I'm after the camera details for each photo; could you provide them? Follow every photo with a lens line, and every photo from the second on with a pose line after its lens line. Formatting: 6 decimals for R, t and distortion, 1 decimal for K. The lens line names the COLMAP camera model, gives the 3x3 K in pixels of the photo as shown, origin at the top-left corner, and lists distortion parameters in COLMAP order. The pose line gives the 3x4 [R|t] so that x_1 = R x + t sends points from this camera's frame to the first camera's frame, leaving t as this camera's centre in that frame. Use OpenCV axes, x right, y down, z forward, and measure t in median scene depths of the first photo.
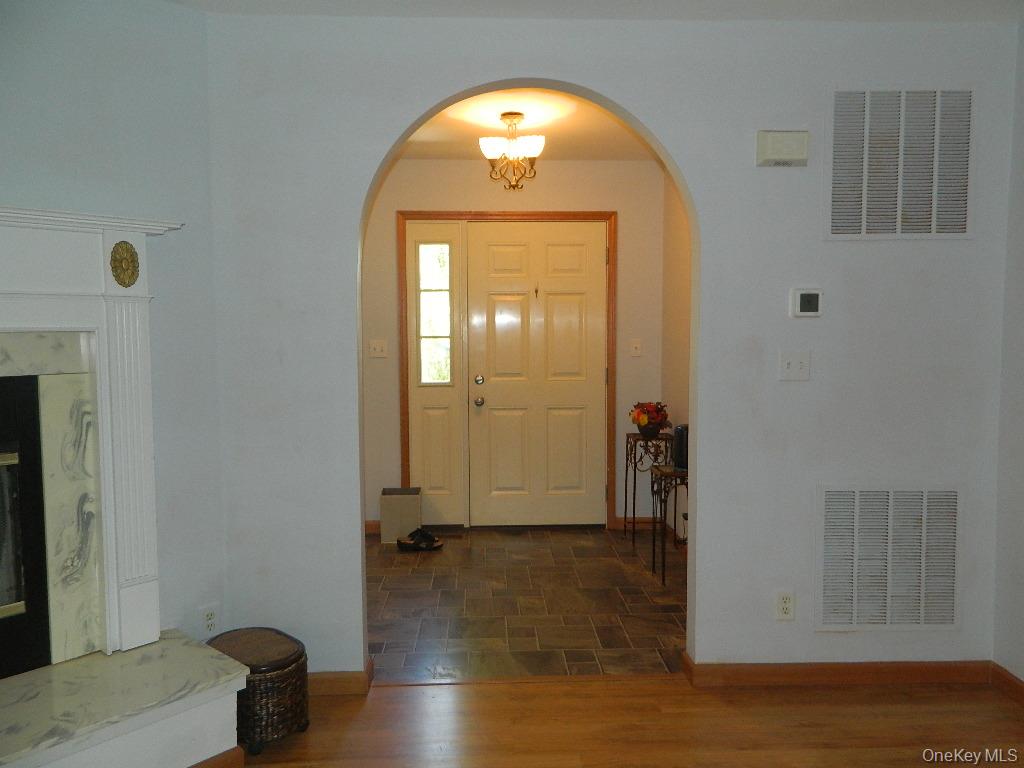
lens RADIAL K [[764.5, 0, 494.0], [0, 764.5, 376.9], [0, 0, 1]] dist [0.009183, 0.005525]
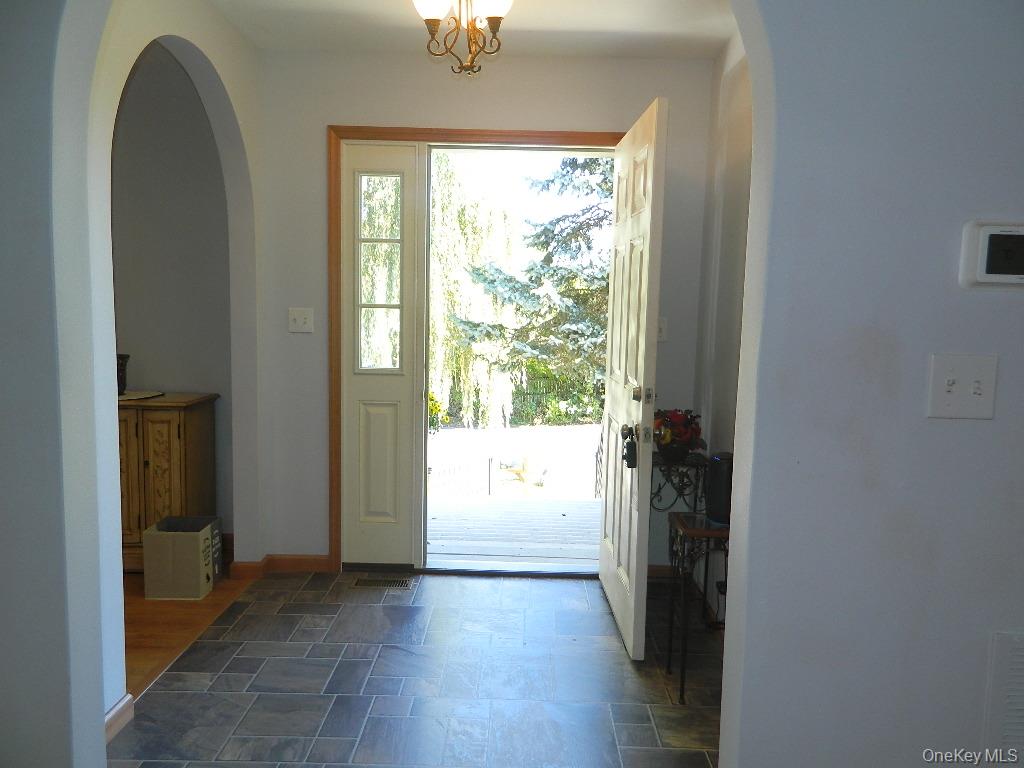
lens RADIAL K [[757.0, 0, 509.6], [0, 757.0, 378.5], [0, 0, 1]] dist [0.004341, 0.001169]
pose [[0.998947, 0.033420, -0.031446, 0.090340], [-0.032148, 0.998677, 0.040129, -0.021980], [0.032745, -0.039075, 0.998700, 0.379431]]
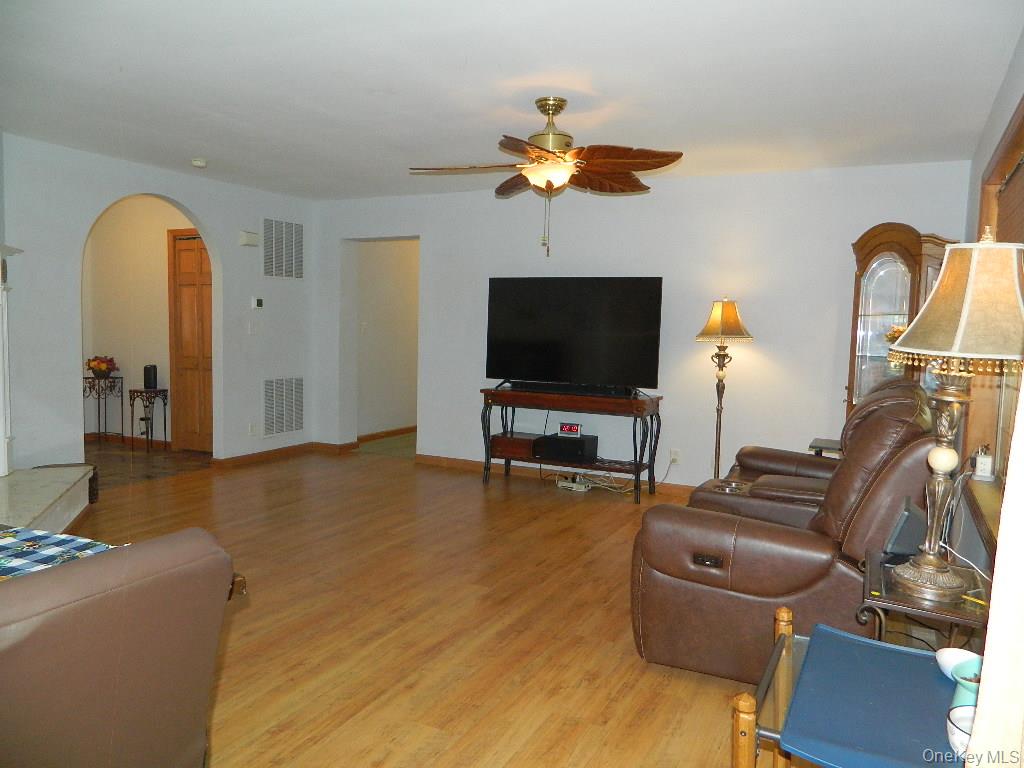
lens RADIAL K [[757.0, 0, 509.6], [0, 757.0, 378.5], [0, 0, 1]] dist [0.004341, 0.001169]
pose [[0.469766, -0.051008, 0.881316, -0.977986], [0.031736, 0.998660, 0.040883, 0.051589], [-0.882220, 0.008764, 0.470755, -0.609716]]
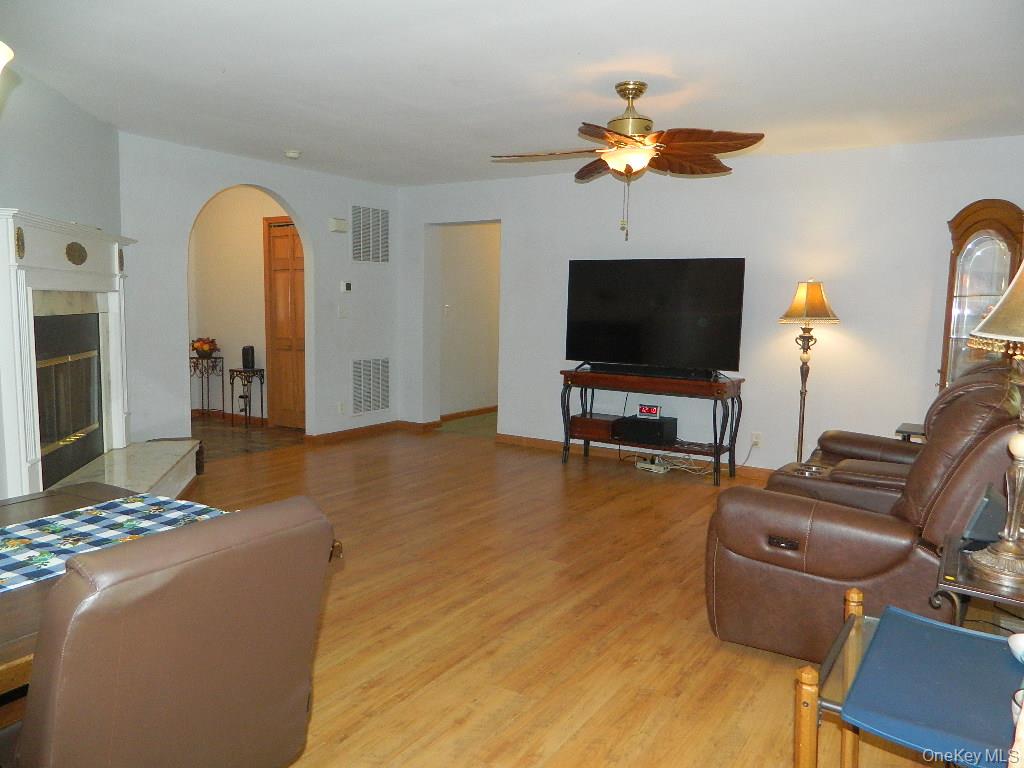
lens RADIAL K [[757.0, 0, 509.6], [0, 757.0, 378.5], [0, 0, 1]] dist [0.004341, 0.001169]
pose [[0.561092, -0.070608, 0.824736, -1.000504], [0.032404, 0.997465, 0.063351, 0.047979], [-0.827119, -0.008821, 0.561958, -0.626390]]
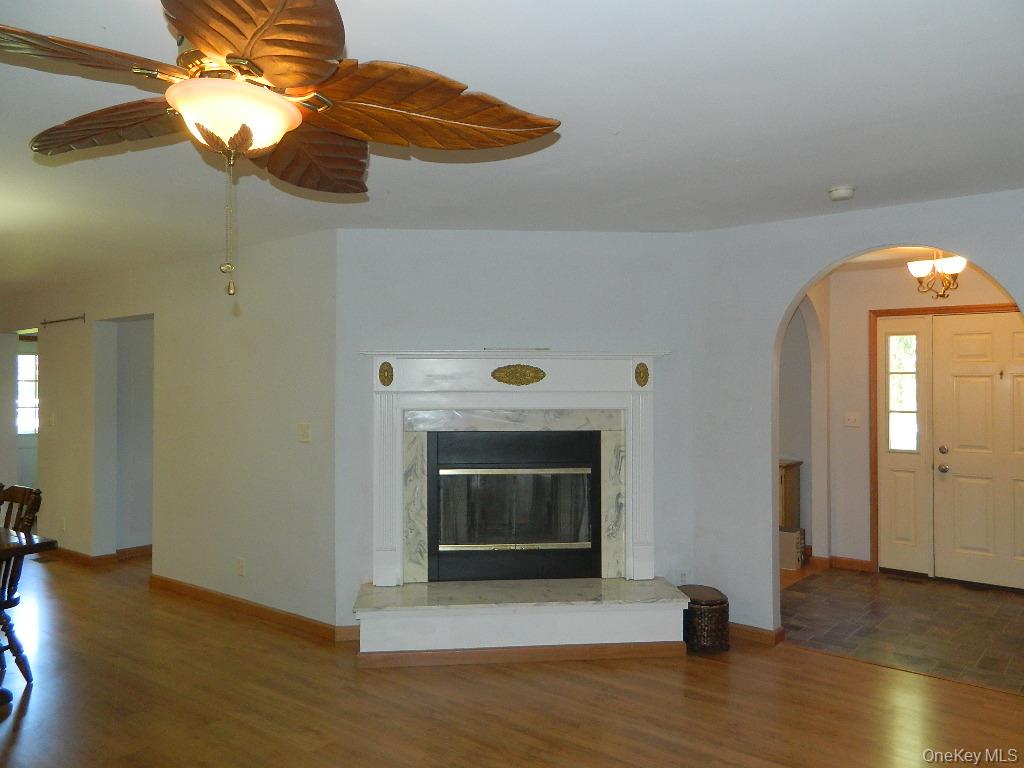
lens RADIAL K [[757.0, 0, 509.6], [0, 757.0, 378.5], [0, 0, 1]] dist [0.004341, 0.001169]
pose [[0.745632, 0.001598, -0.666356, 0.333497], [-0.050066, 0.997305, -0.053631, -0.012168], [0.664475, 0.073350, 0.743702, -0.392860]]
